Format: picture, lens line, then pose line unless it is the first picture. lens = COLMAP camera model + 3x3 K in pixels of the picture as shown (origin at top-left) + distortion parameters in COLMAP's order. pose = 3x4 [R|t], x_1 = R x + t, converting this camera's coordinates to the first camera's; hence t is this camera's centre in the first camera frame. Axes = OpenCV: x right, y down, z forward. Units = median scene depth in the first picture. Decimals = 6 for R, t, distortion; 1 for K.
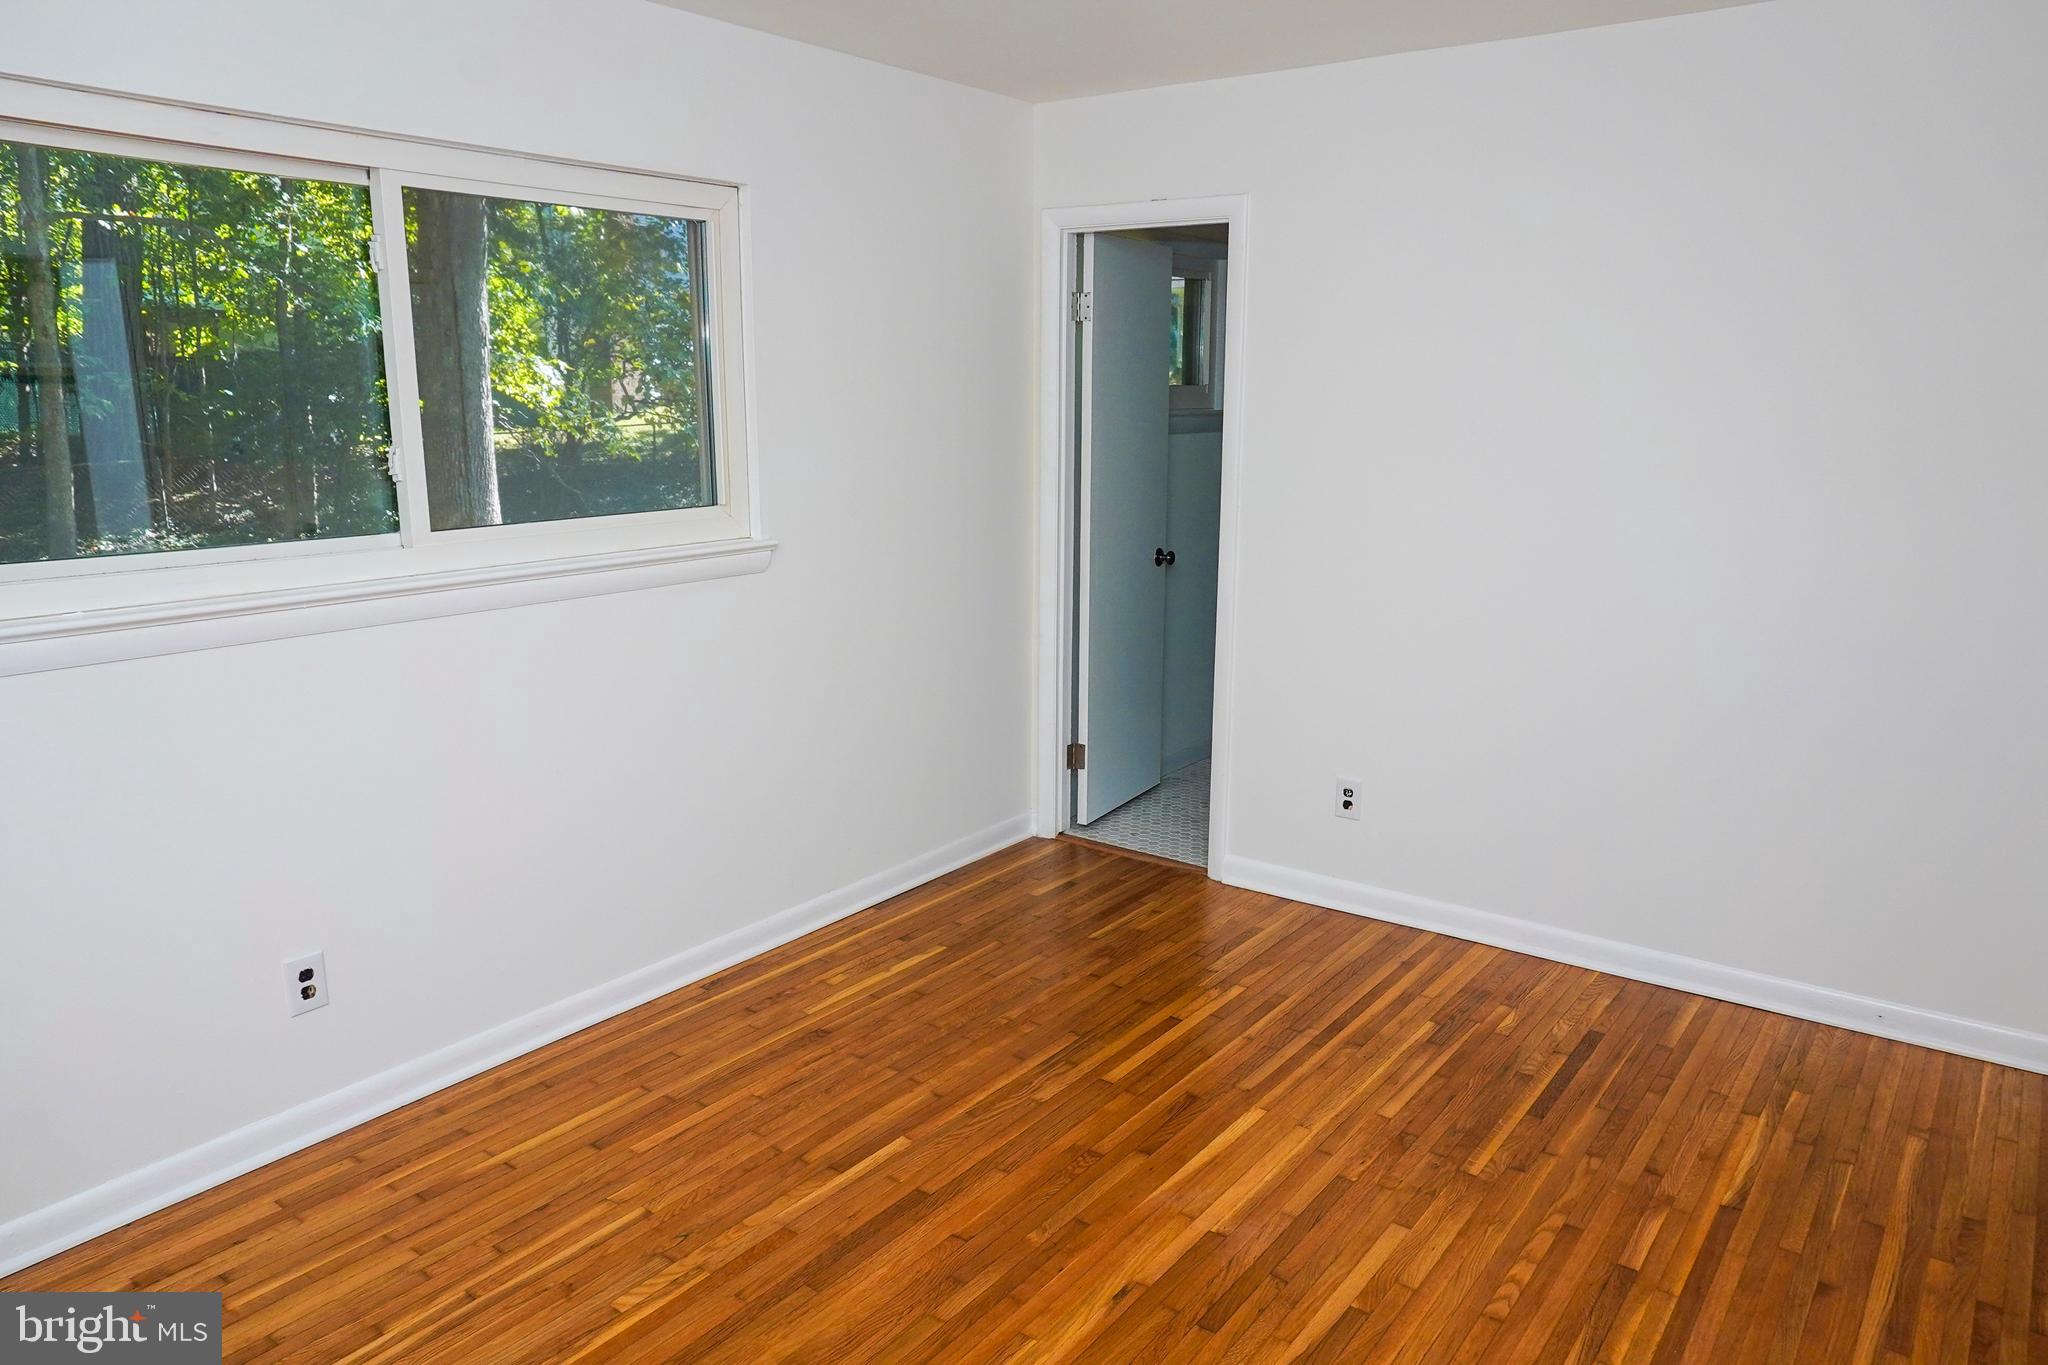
lens RADIAL K [[1377.3, 0, 1036.4], [0, 1377.3, 681.3], [0, 0, 1]] dist [-0.062010, 0.037014]
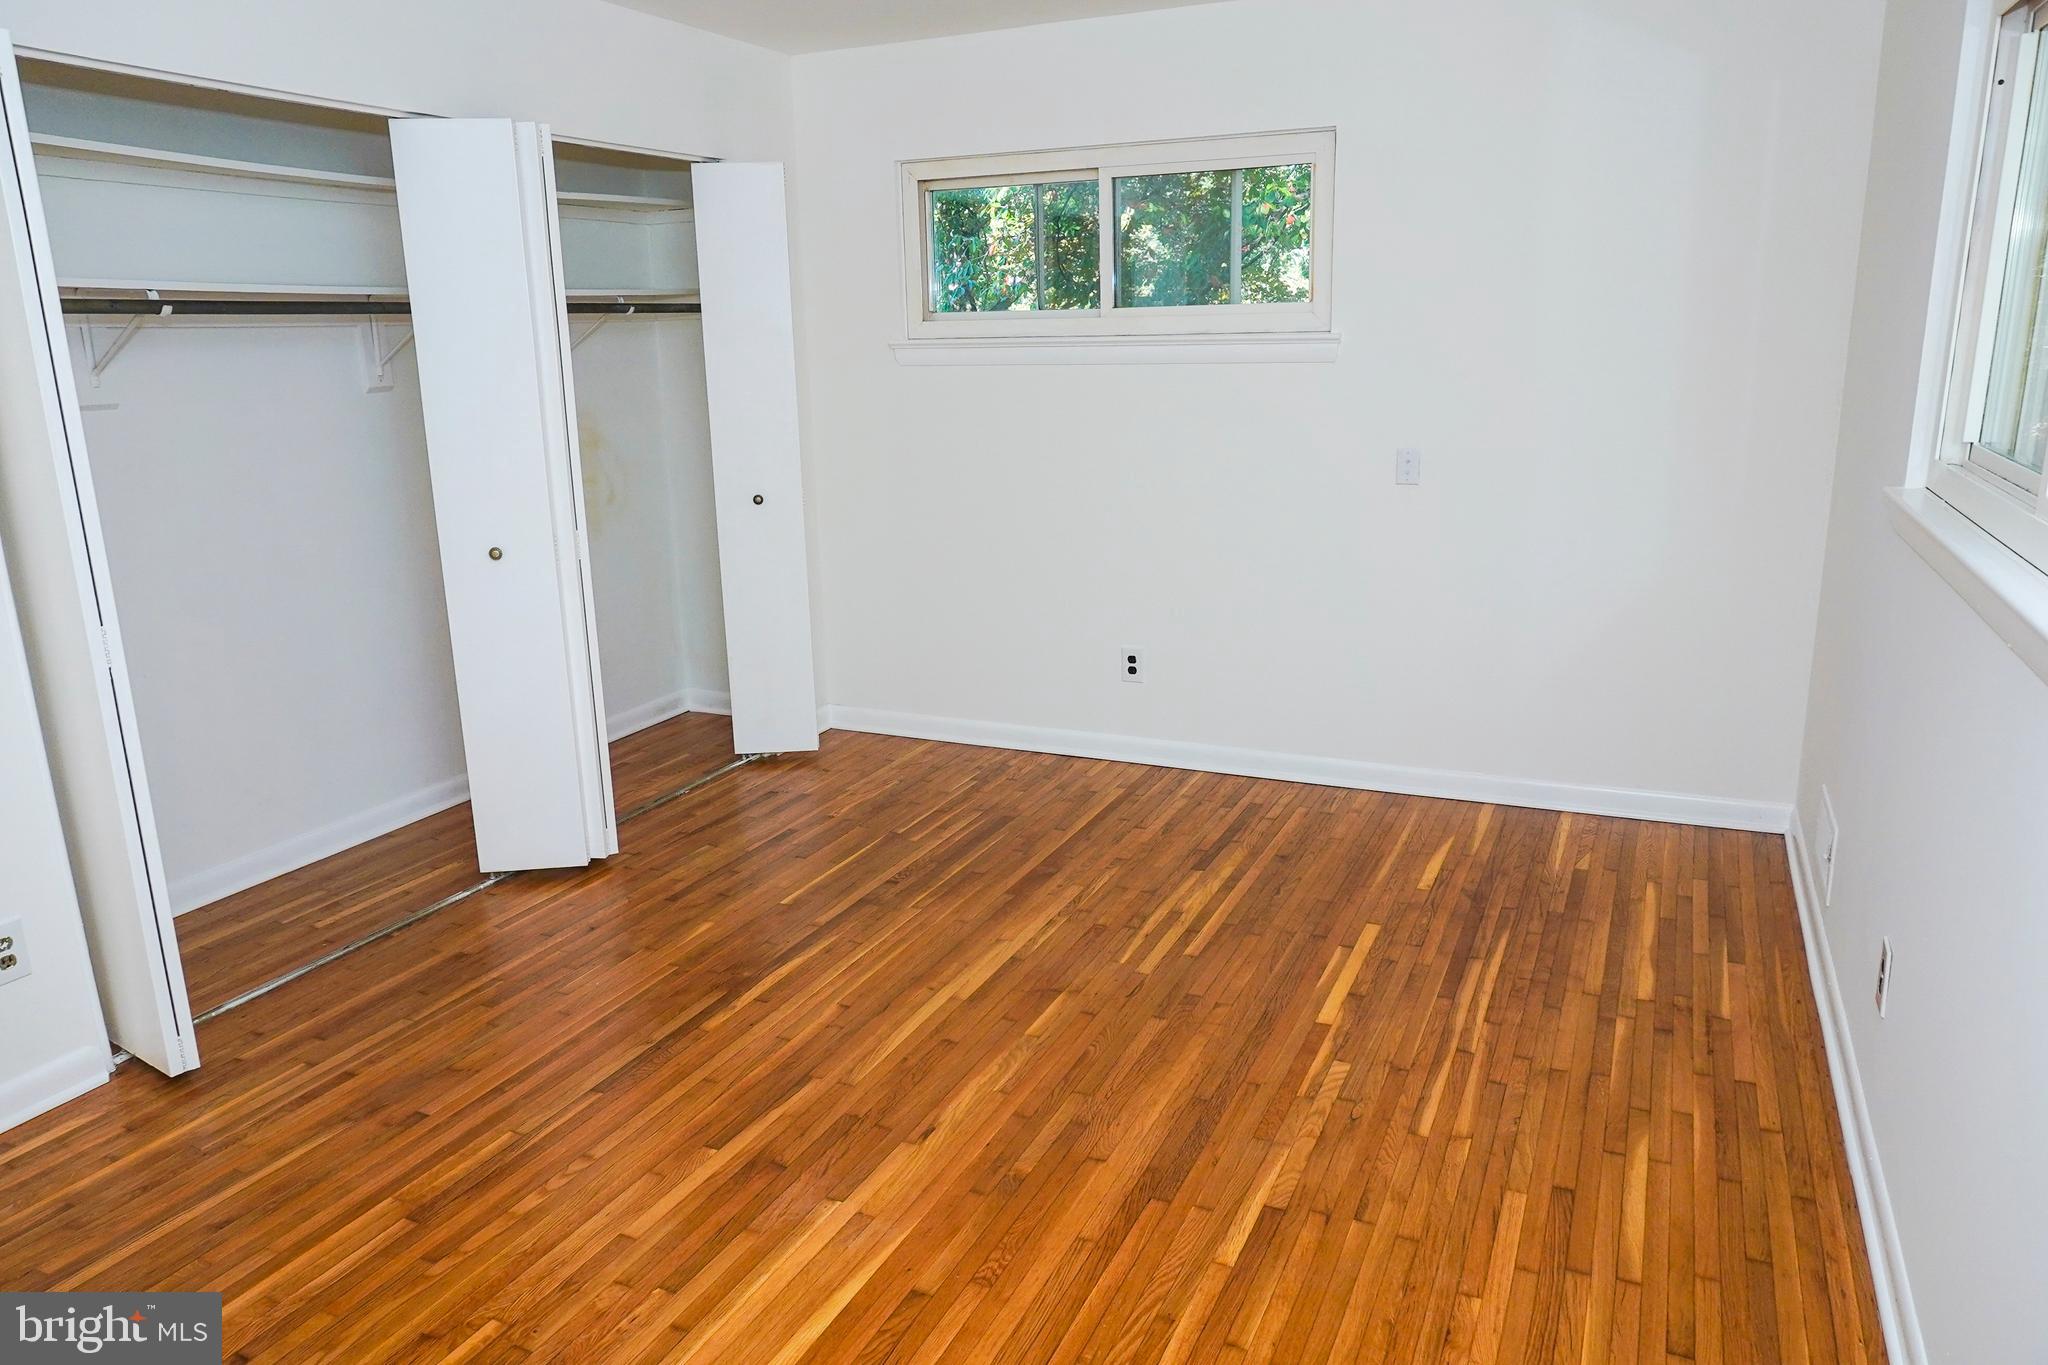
lens RADIAL K [[1377.3, 0, 1036.4], [0, 1377.3, 681.3], [0, 0, 1]] dist [-0.062010, 0.037014]
pose [[-0.980072, 0.062511, -0.188550, 0.152088], [-0.025237, 0.902317, 0.430334, -0.332106], [0.197033, 0.426517, -0.882758, 1.721764]]
